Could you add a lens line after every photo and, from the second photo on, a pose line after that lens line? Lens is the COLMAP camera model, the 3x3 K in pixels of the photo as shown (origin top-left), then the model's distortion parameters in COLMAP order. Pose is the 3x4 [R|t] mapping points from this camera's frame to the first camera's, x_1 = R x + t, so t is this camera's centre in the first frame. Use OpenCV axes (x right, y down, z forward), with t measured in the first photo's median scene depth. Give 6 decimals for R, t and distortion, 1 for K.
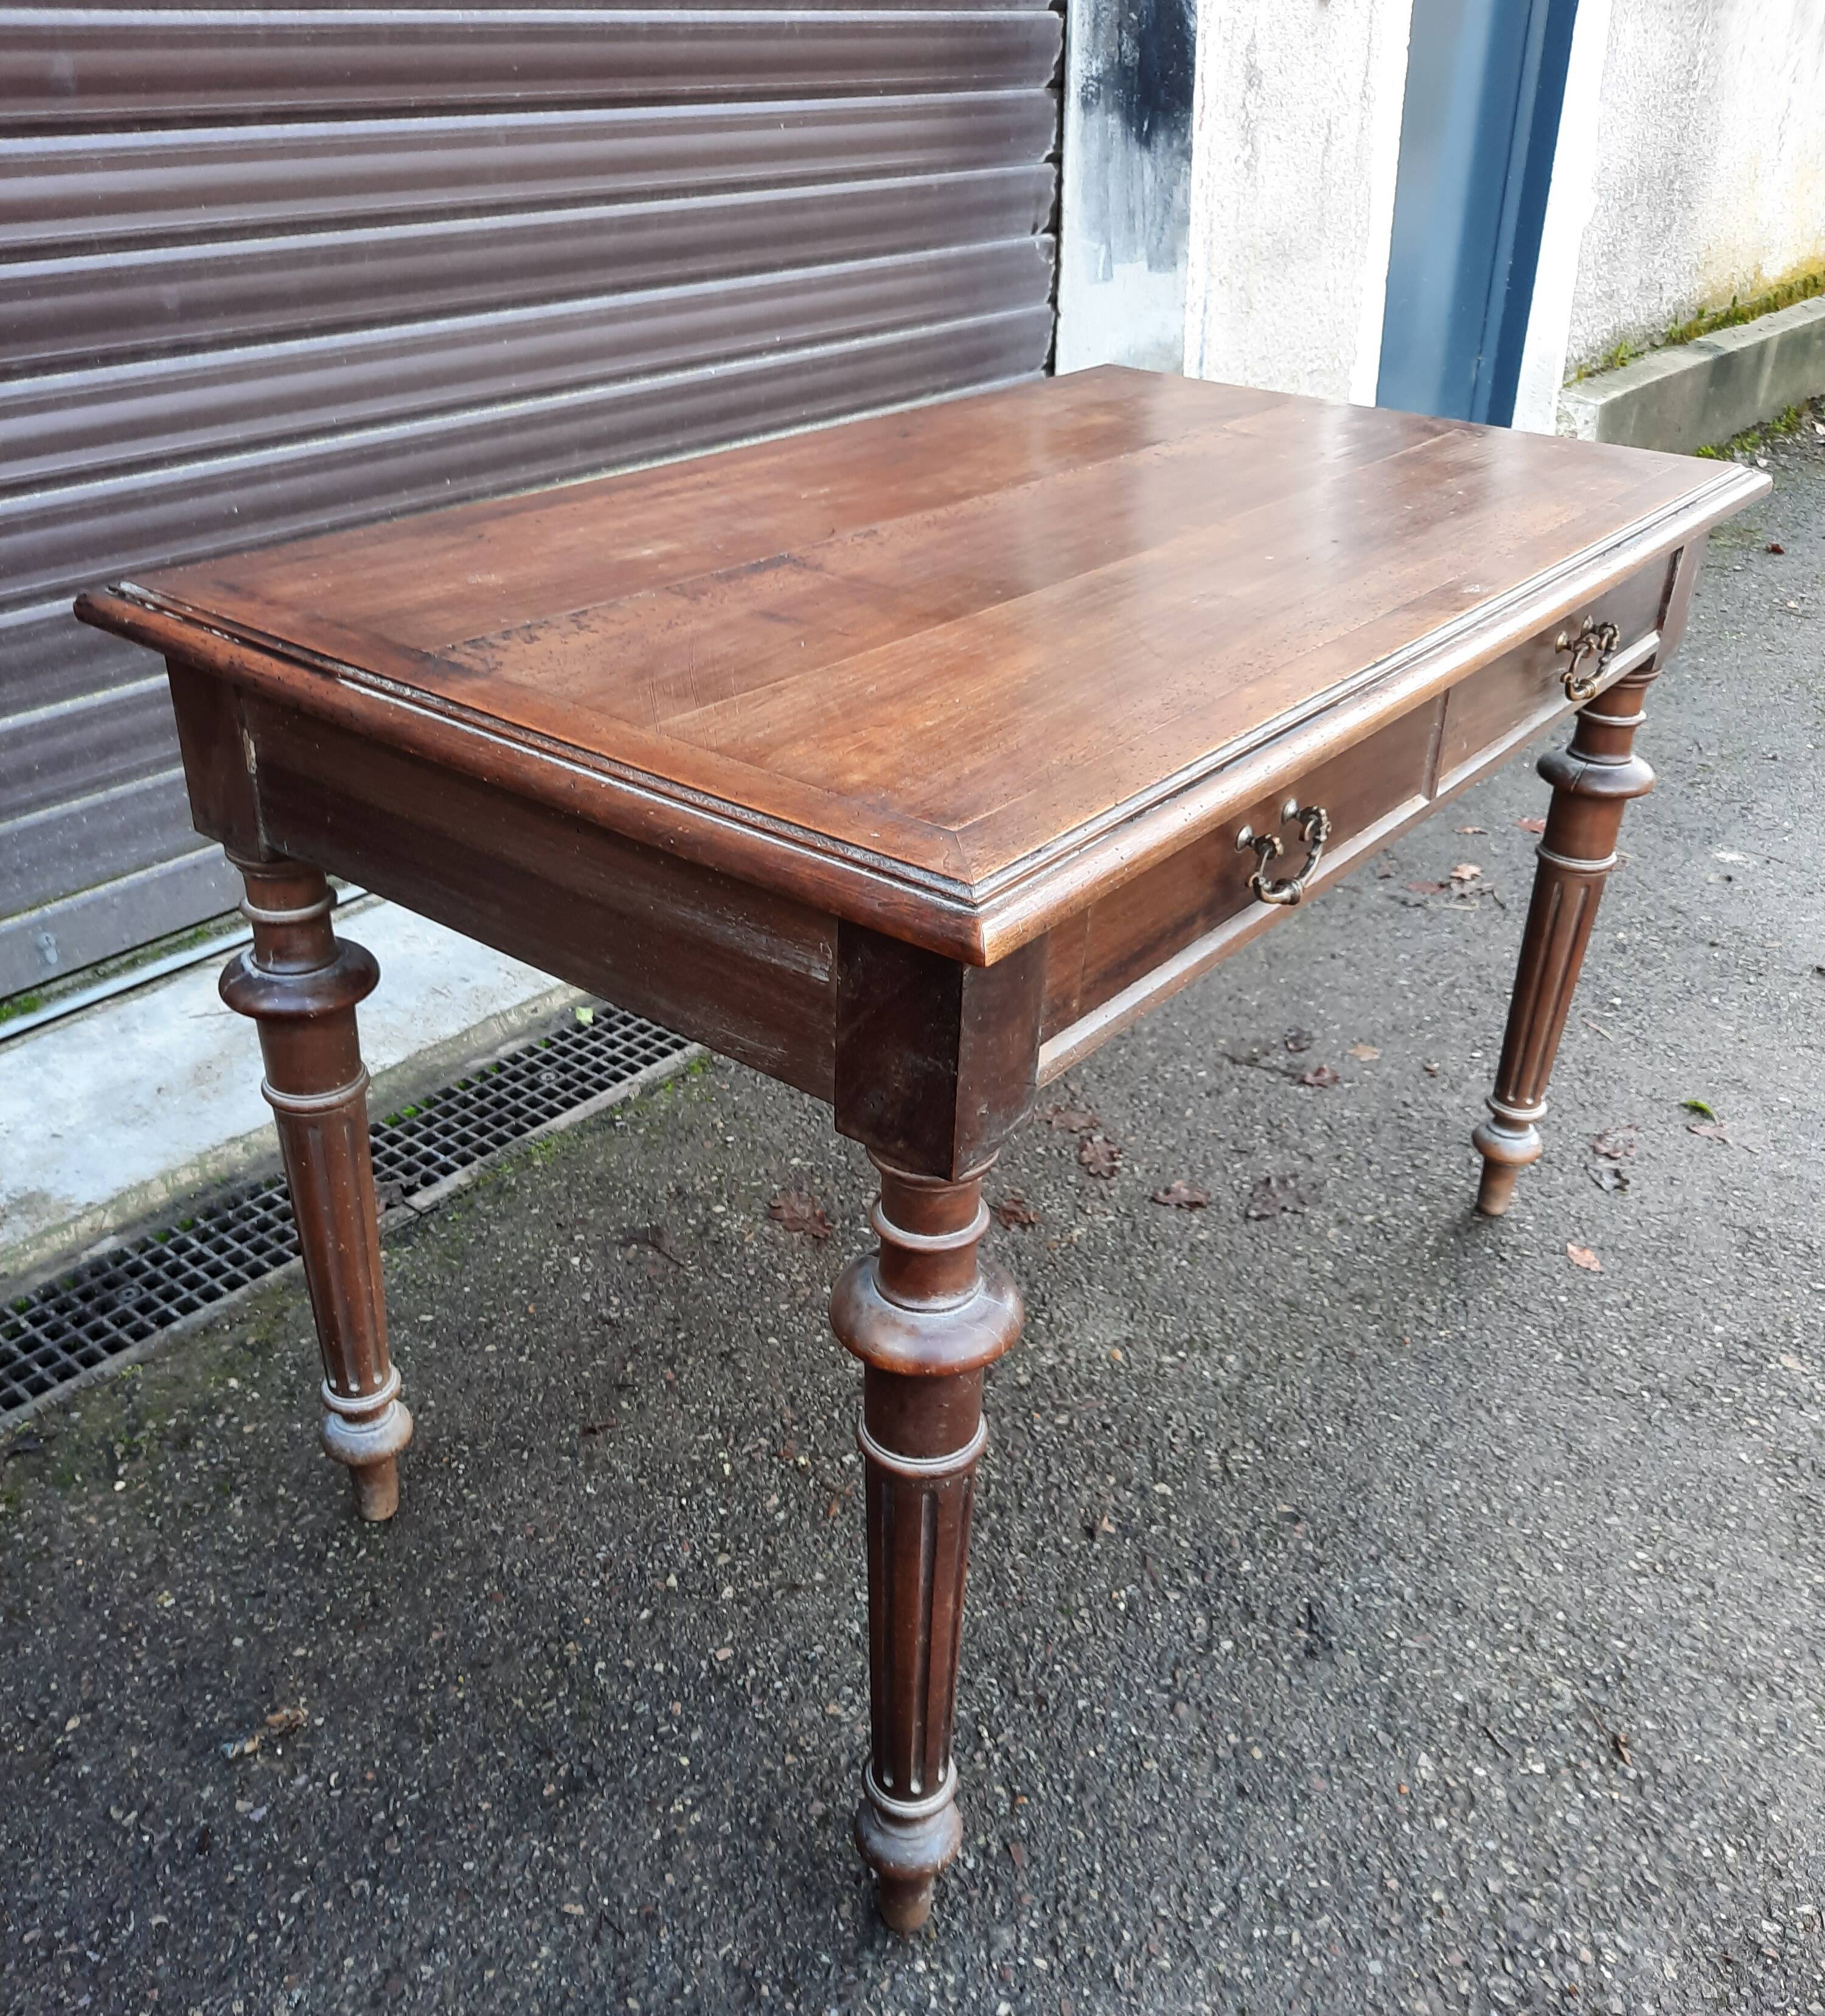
lens RADIAL K [[1769.5, 0, 922.2], [0, 1769.5, 989.2], [0, 0, 1]] dist [0.043458, -0.054016]
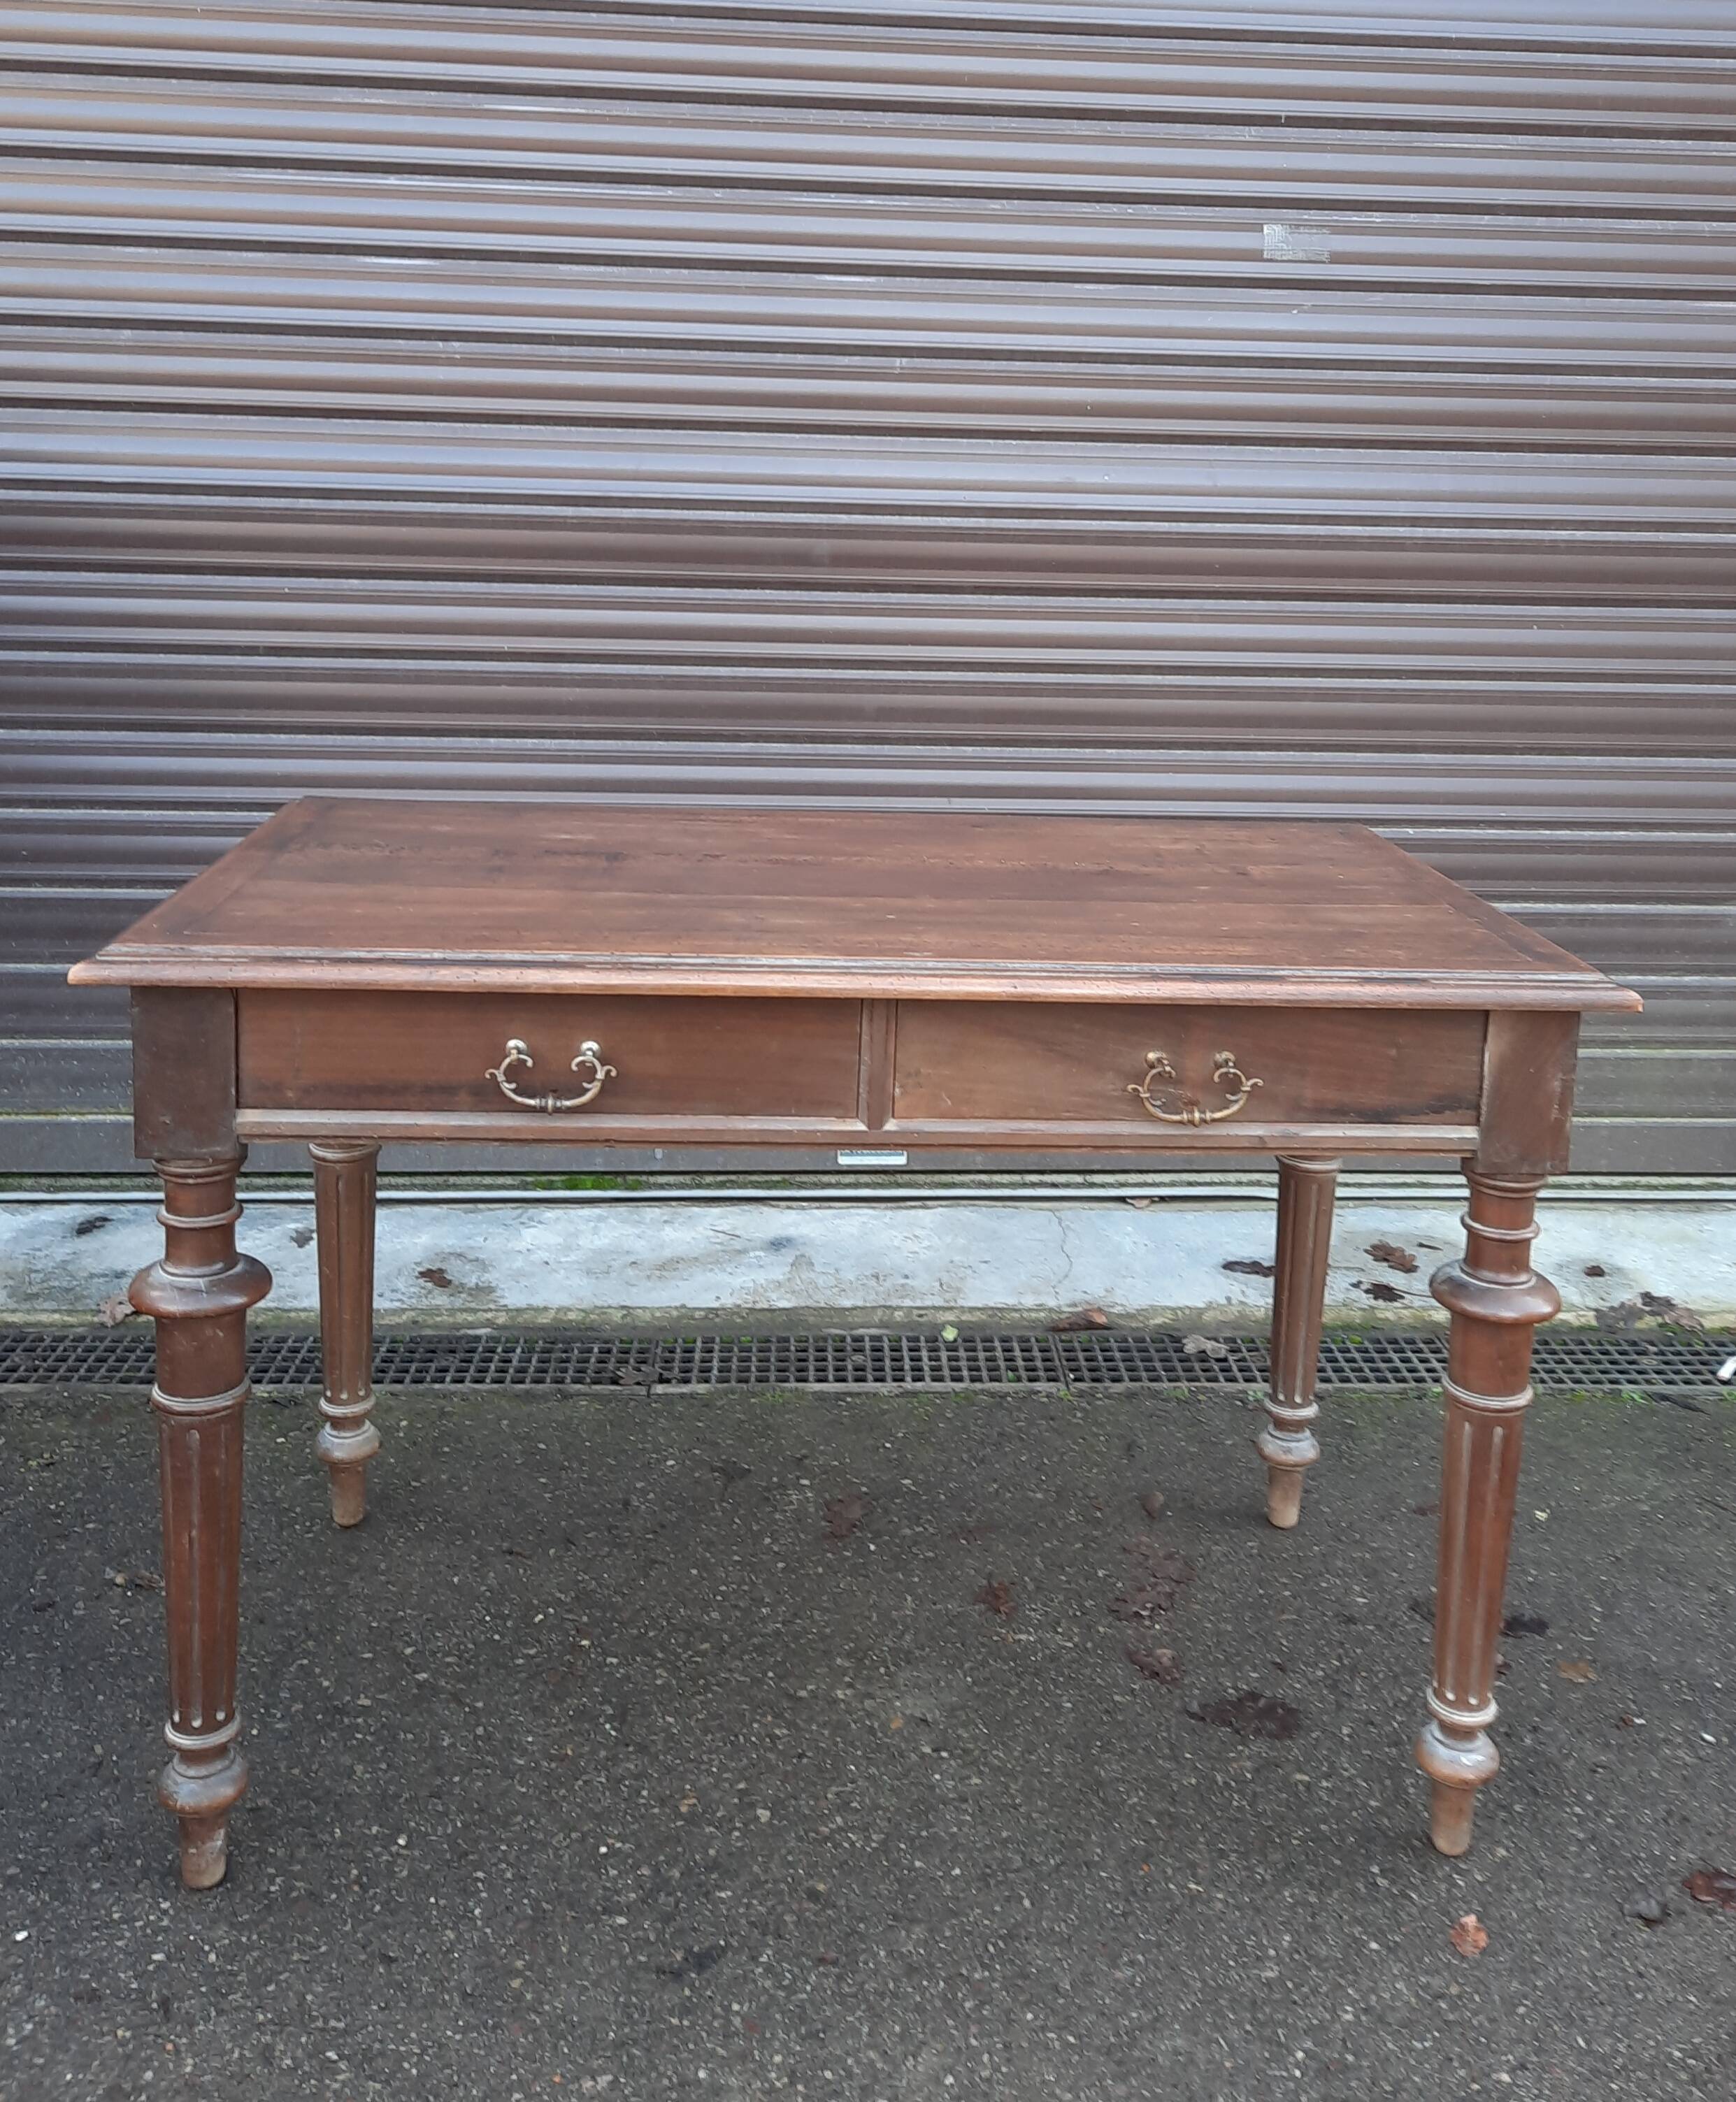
lens RADIAL K [[2015.2, 0, 949.2], [0, 2015.2, 798.1], [0, 0, 1]] dist [0.060780, -0.070836]
pose [[0.685485, 0.116483, -0.718709, 0.656768], [-0.370068, 0.905843, -0.206149, -0.026633], [0.627025, 0.407284, 0.664048, 0.048740]]
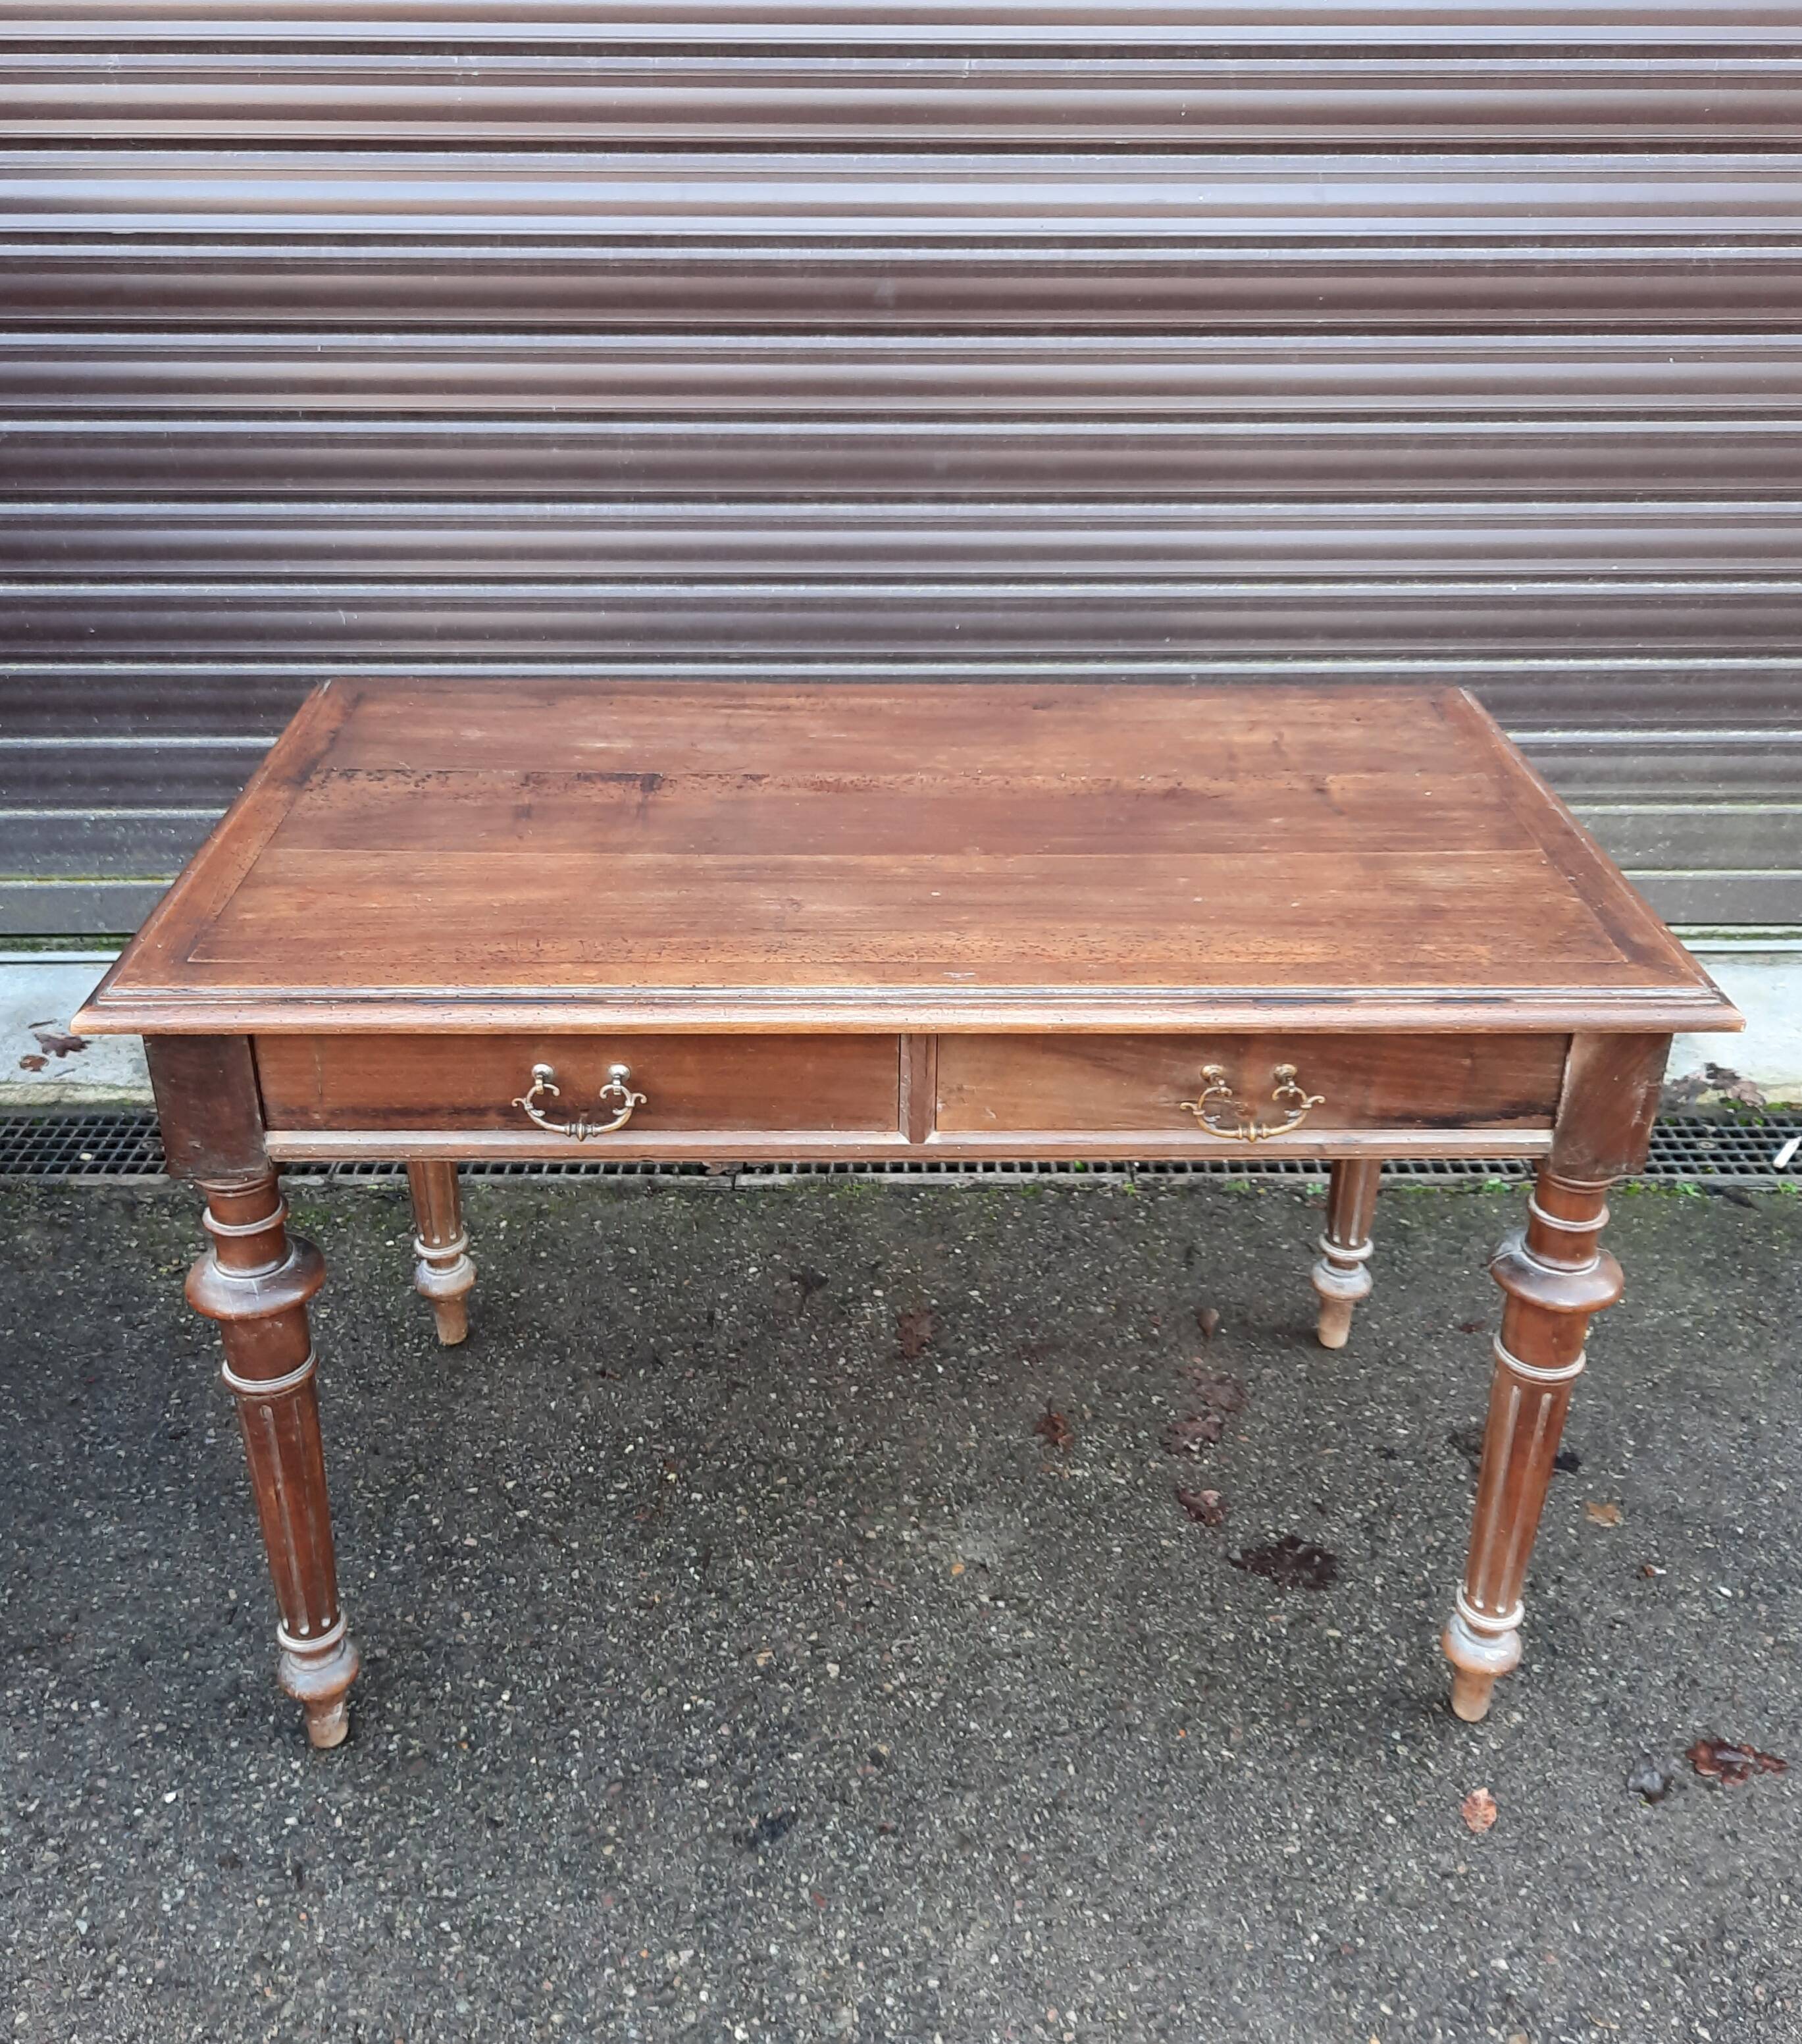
lens RADIAL K [[1909.3, 0, 941.9], [0, 1909.3, 958.8], [0, 0, 1]] dist [0.055464, -0.070744]
pose [[0.645602, 0.335649, -0.685957, 0.573798], [-0.369695, 0.923331, 0.103853, -0.183498], [0.668224, 0.186547, 0.720192, 0.076696]]
